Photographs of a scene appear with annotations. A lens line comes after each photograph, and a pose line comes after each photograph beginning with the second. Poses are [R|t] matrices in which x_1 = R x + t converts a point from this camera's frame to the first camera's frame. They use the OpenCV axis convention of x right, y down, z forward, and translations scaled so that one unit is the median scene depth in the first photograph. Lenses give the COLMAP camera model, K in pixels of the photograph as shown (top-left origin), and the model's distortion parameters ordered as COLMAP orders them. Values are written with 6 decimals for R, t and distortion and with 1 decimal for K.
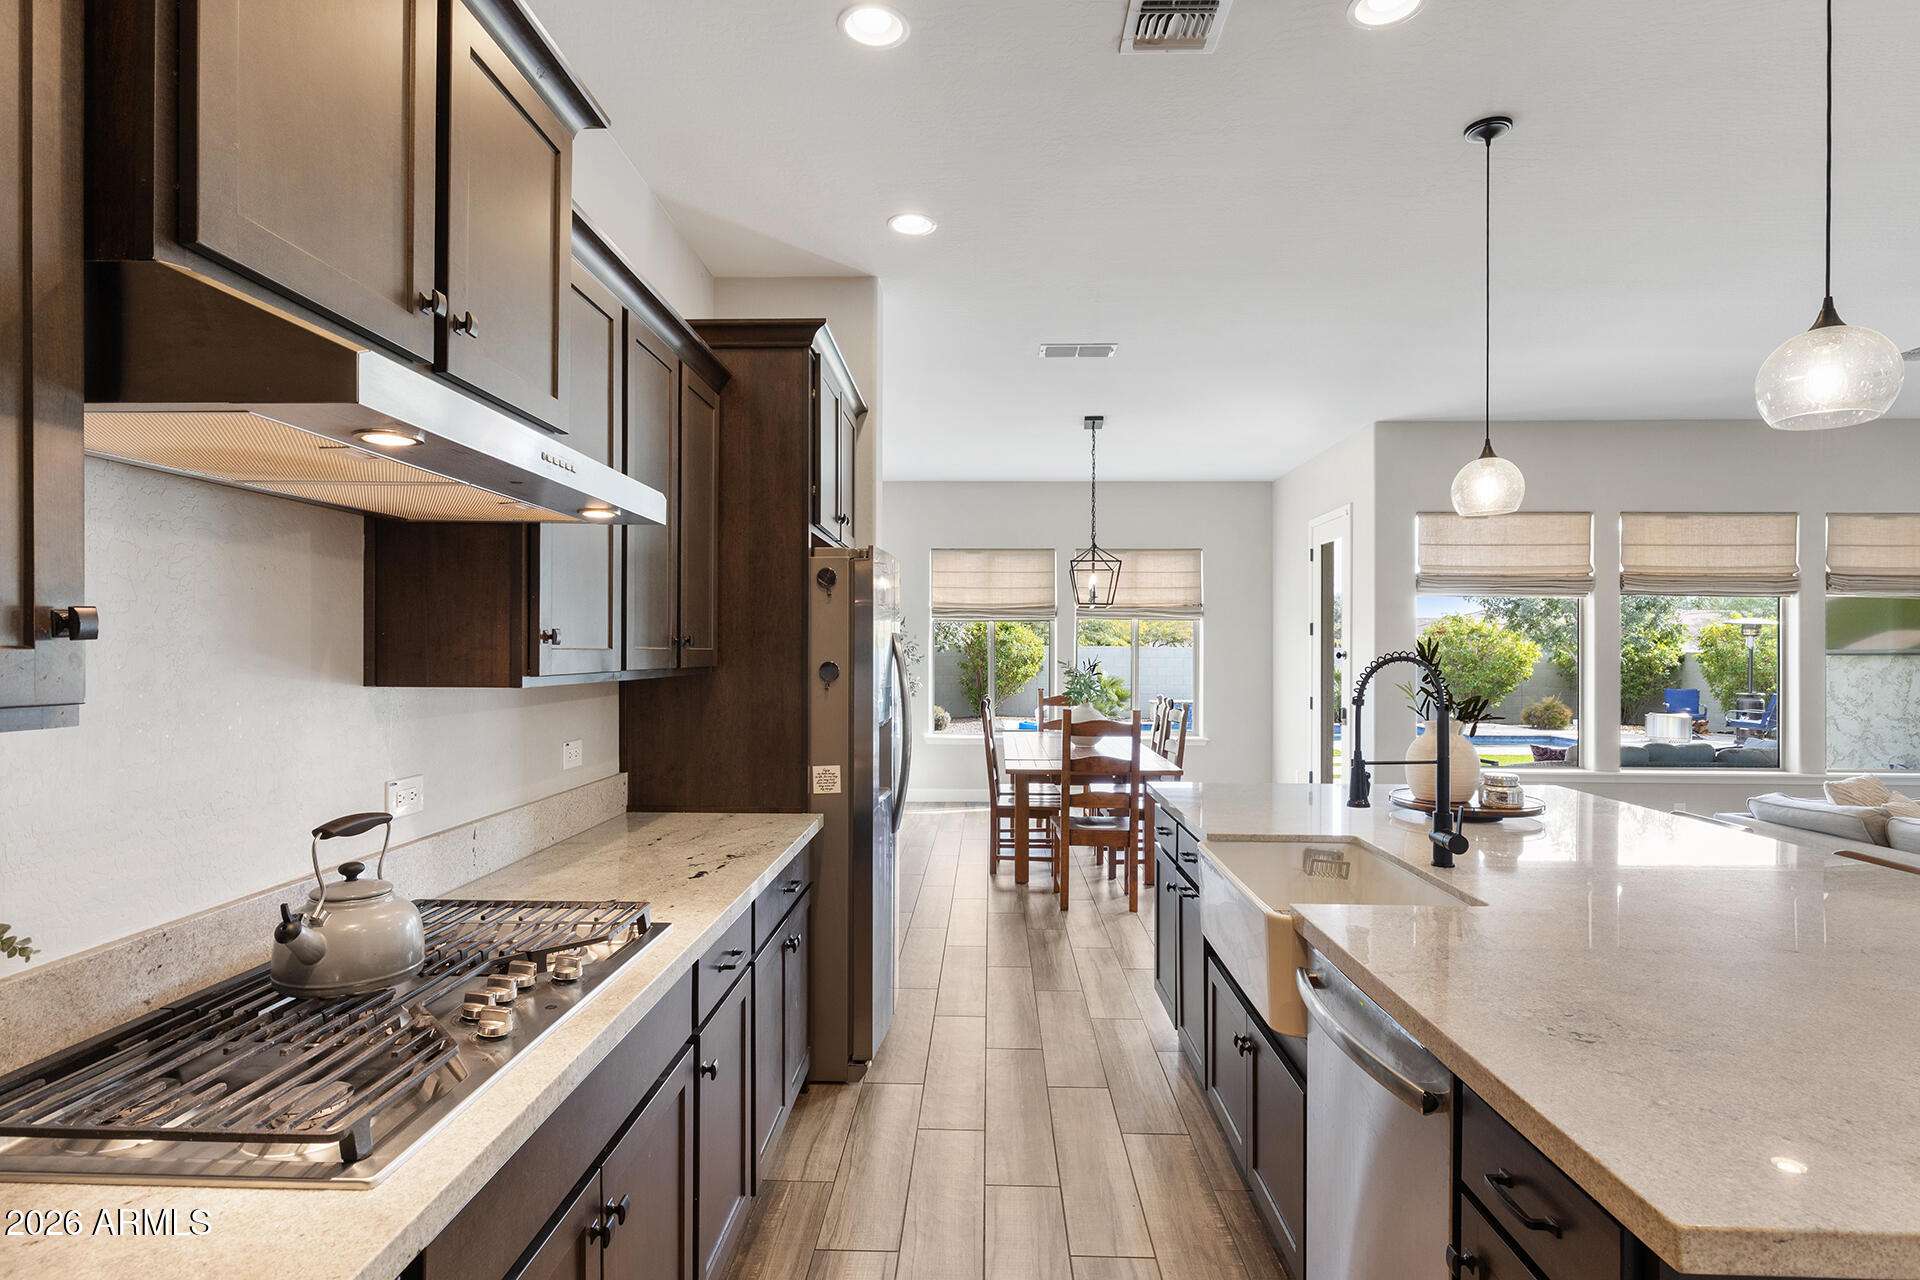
lens RADIAL K [[995.4, 0, 960.0], [0, 995.4, 640.0], [0, 0, 1]] dist [0.000167, -0.000037]
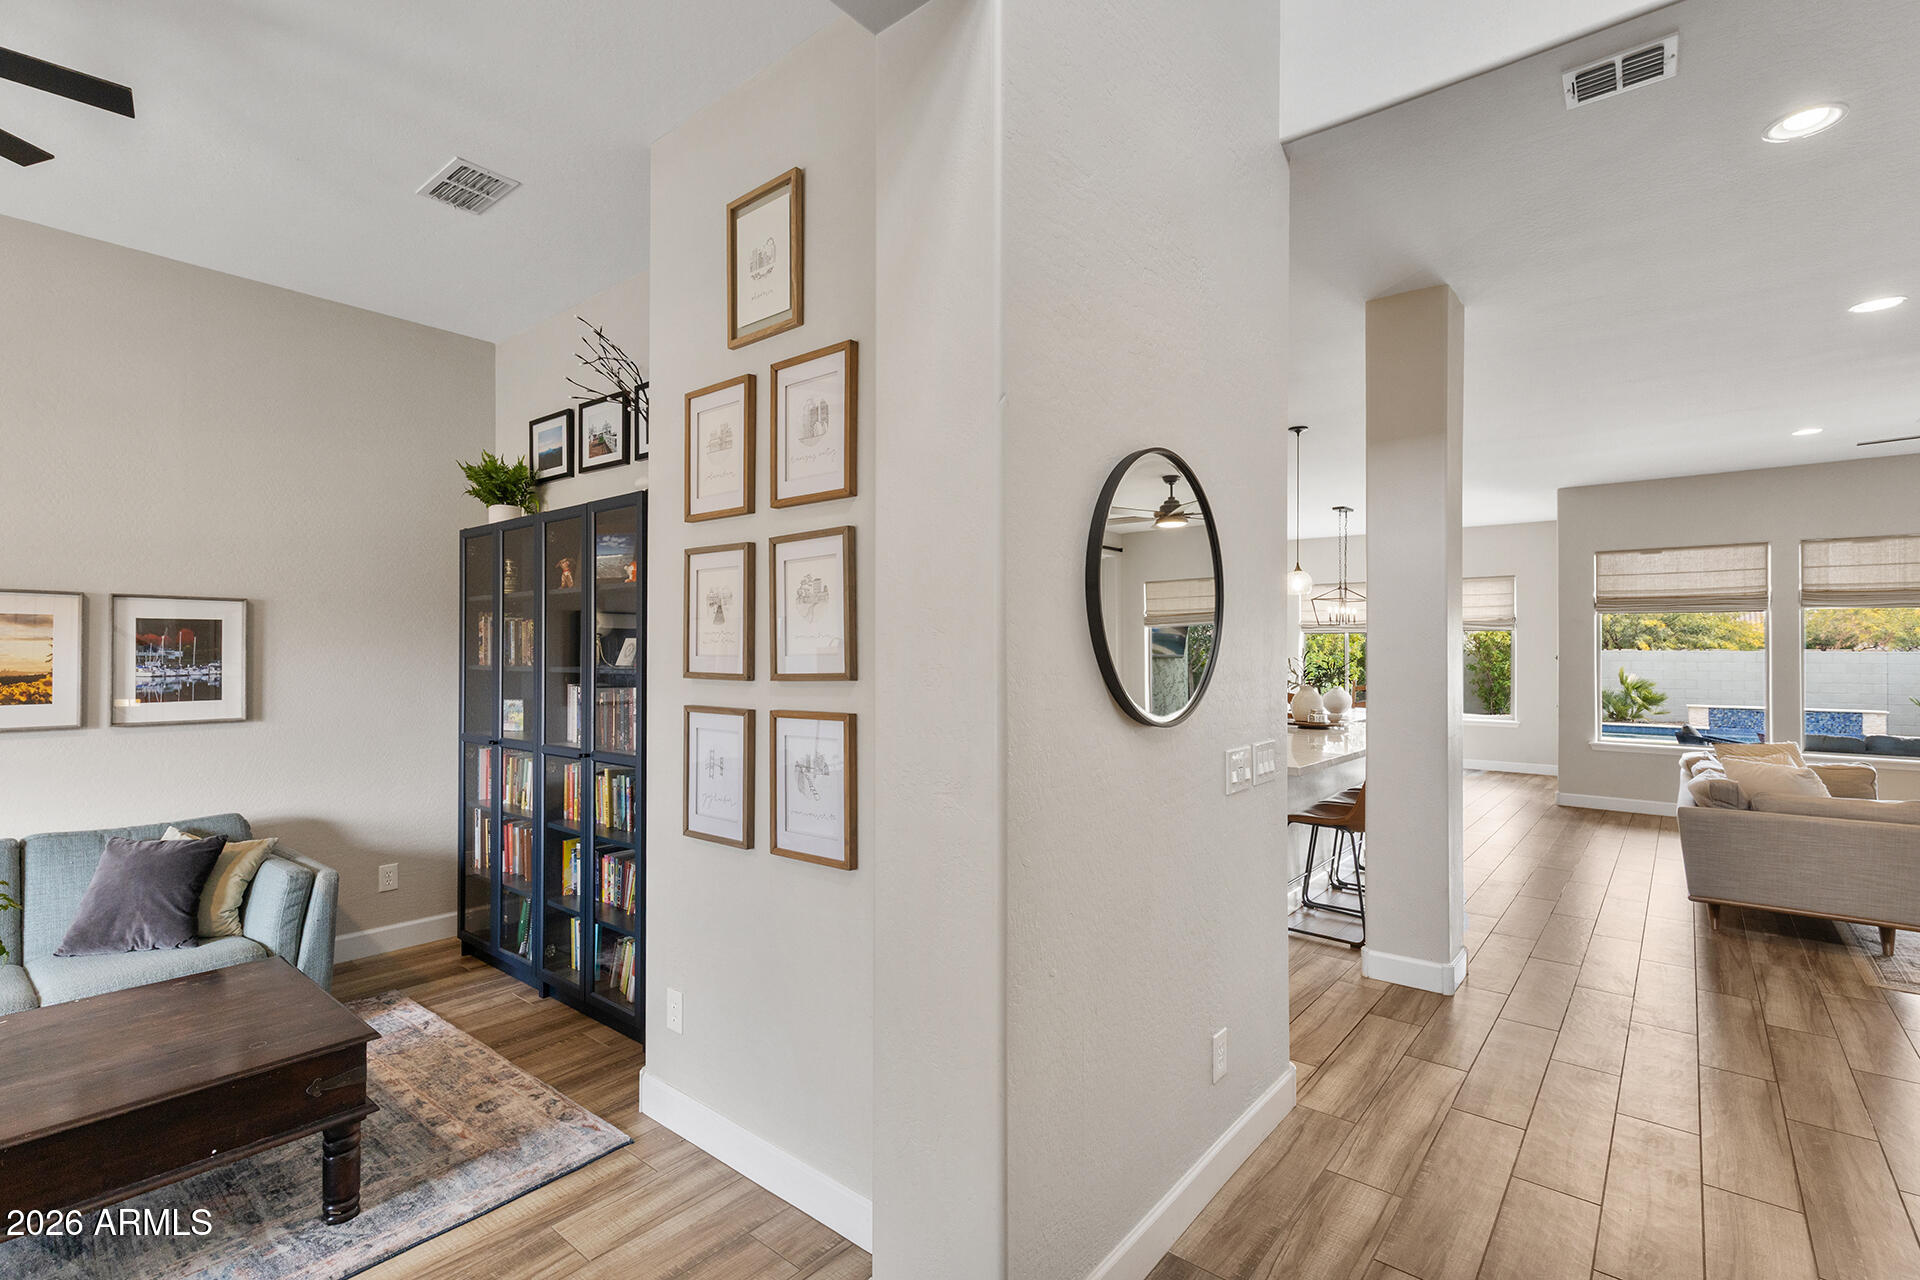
lens RADIAL K [[876.9, 0, 965.2], [0, 876.9, 636.8], [0, 0, 1]] dist [0.017432, 0.000770]
pose [[0.793706, -0.008850, -0.608237, 0.512432], [0.003668, 0.999946, -0.009763, -0.003828], [0.608291, 0.005518, 0.793695, -0.491709]]
